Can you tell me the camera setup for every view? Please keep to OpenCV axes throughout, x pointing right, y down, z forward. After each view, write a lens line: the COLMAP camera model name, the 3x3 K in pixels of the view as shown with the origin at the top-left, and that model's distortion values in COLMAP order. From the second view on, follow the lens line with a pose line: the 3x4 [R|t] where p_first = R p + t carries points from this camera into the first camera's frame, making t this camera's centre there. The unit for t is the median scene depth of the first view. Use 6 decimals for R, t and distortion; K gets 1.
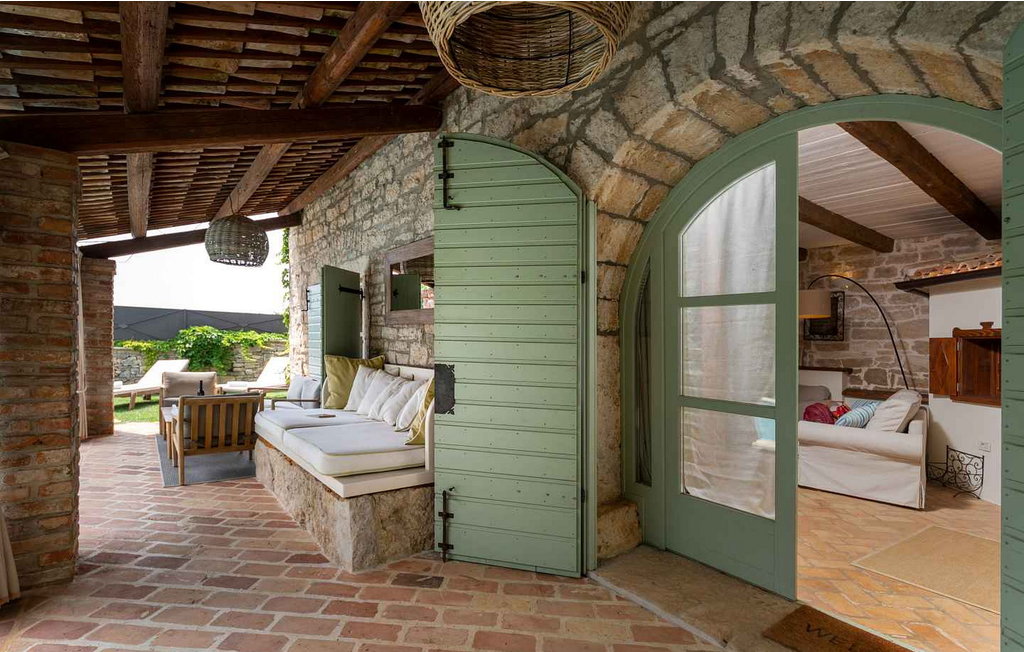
lens RADIAL K [[487.0, 0, 506.5], [0, 487.0, 331.7], [0, 0, 1]] dist [0.003174, -0.000069]
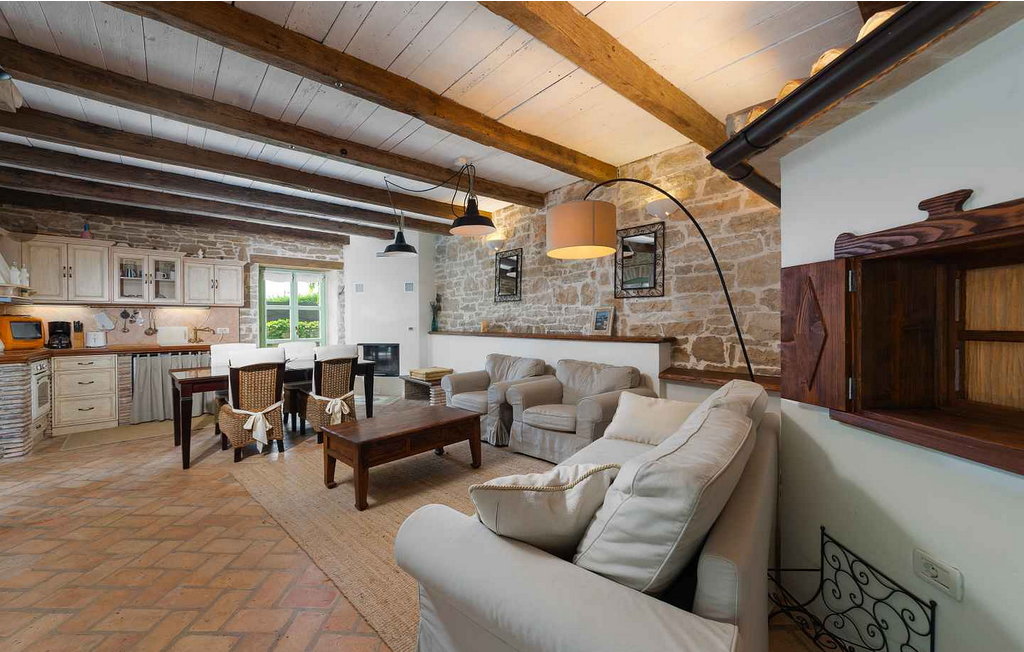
lens RADIAL K [[391.1, 0, 474.3], [0, 391.1, 325.5], [0, 0, 1]] dist [-0.000145, -0.000003]
pose [[0.999209, -0.031996, 0.023625, 0.404489], [0.031127, 0.998857, 0.036278, 0.030067], [-0.024758, -0.035514, 0.999062, 0.455509]]
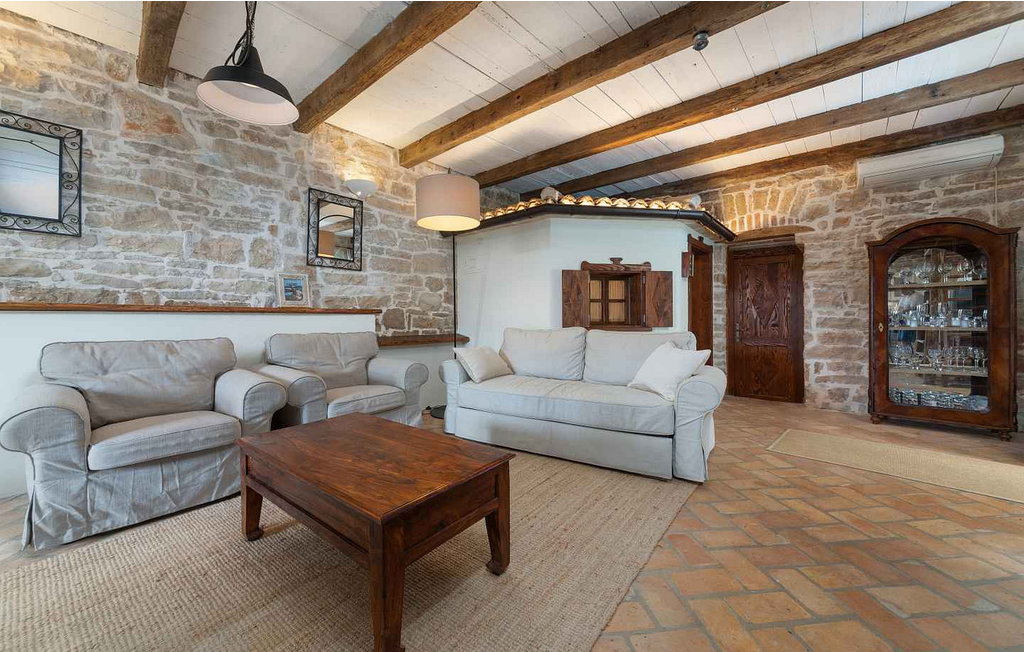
lens RADIAL K [[399.3, 0, 511.1], [0, 399.3, 318.6], [0, 0, 1]] dist [-0.000654, 0.000058]
pose [[-0.208083, -0.020243, 0.977902, 0.073513], [-0.027789, 0.999505, 0.014777, 0.070944], [-0.977716, -0.024100, -0.208543, 0.878128]]
